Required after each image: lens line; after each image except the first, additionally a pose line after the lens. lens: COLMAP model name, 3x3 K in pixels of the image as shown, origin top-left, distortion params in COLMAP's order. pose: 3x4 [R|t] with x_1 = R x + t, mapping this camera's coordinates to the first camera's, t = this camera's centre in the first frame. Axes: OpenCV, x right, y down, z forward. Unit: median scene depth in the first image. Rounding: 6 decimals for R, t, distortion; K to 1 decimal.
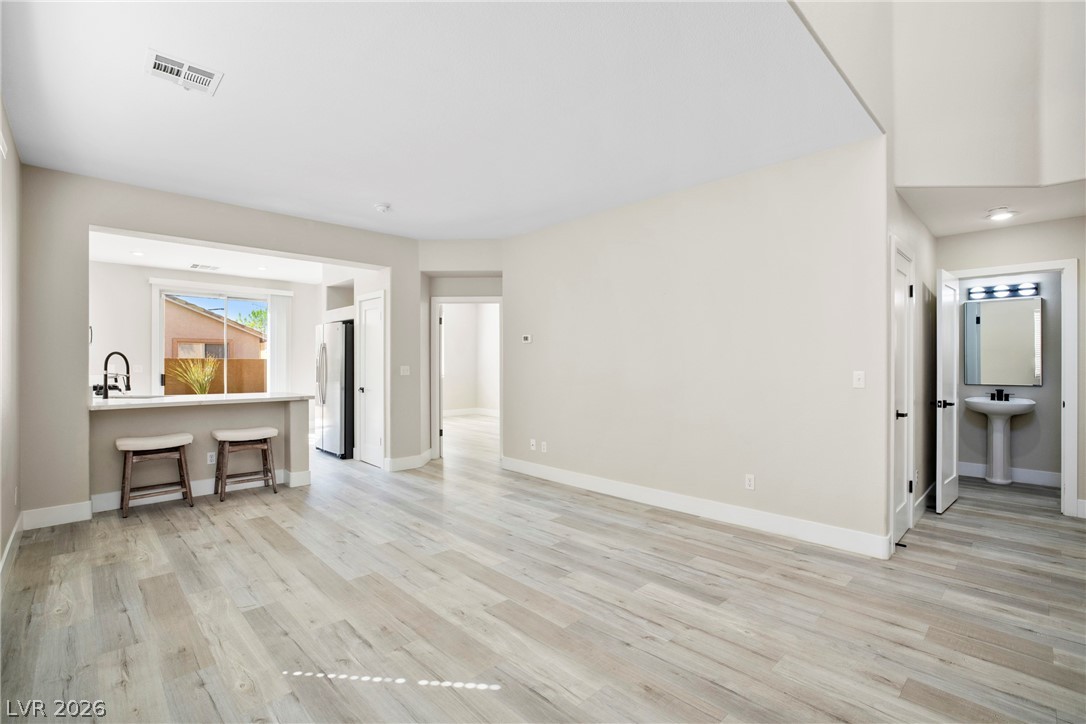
lens RADIAL K [[491.2, 0, 541.6], [0, 491.2, 364.3], [0, 0, 1]] dist [-0.042283, 0.021131]
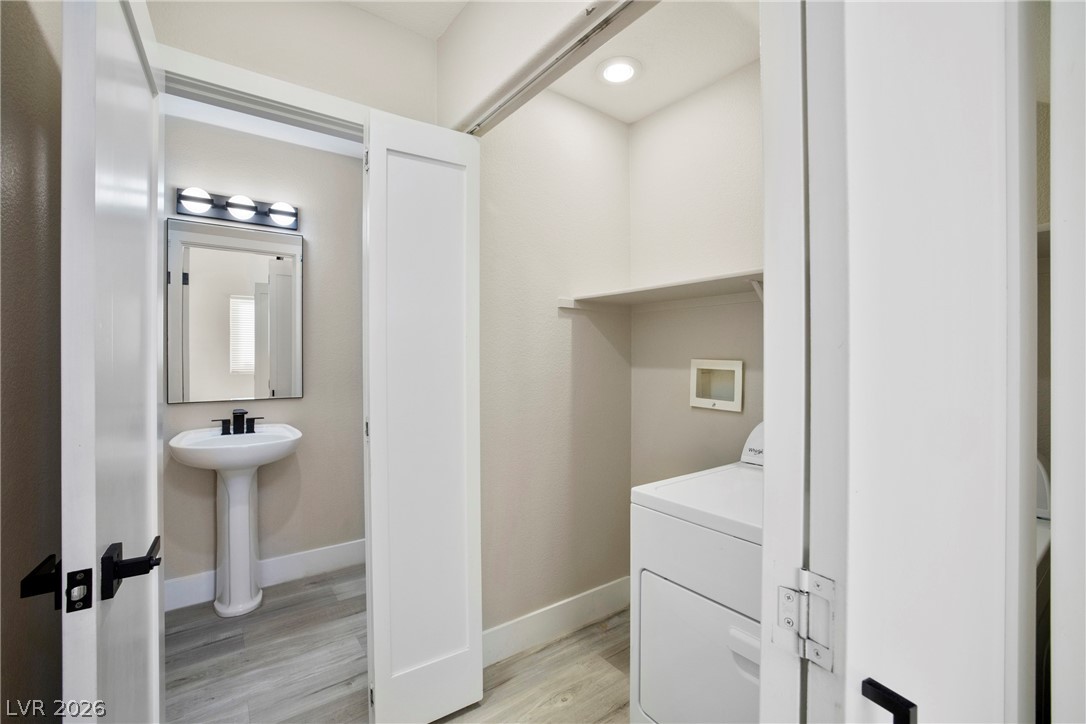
lens RADIAL K [[466.4, 0, 543.0], [0, 466.4, 362.0], [0, 0, 1]] dist [-0.041347, 0.000097]
pose [[0.131698, -0.001674, 0.991288, 0.778750], [-0.002905, 0.999994, 0.002075, 0.003954], [-0.991286, -0.003152, 0.131692, 0.918384]]
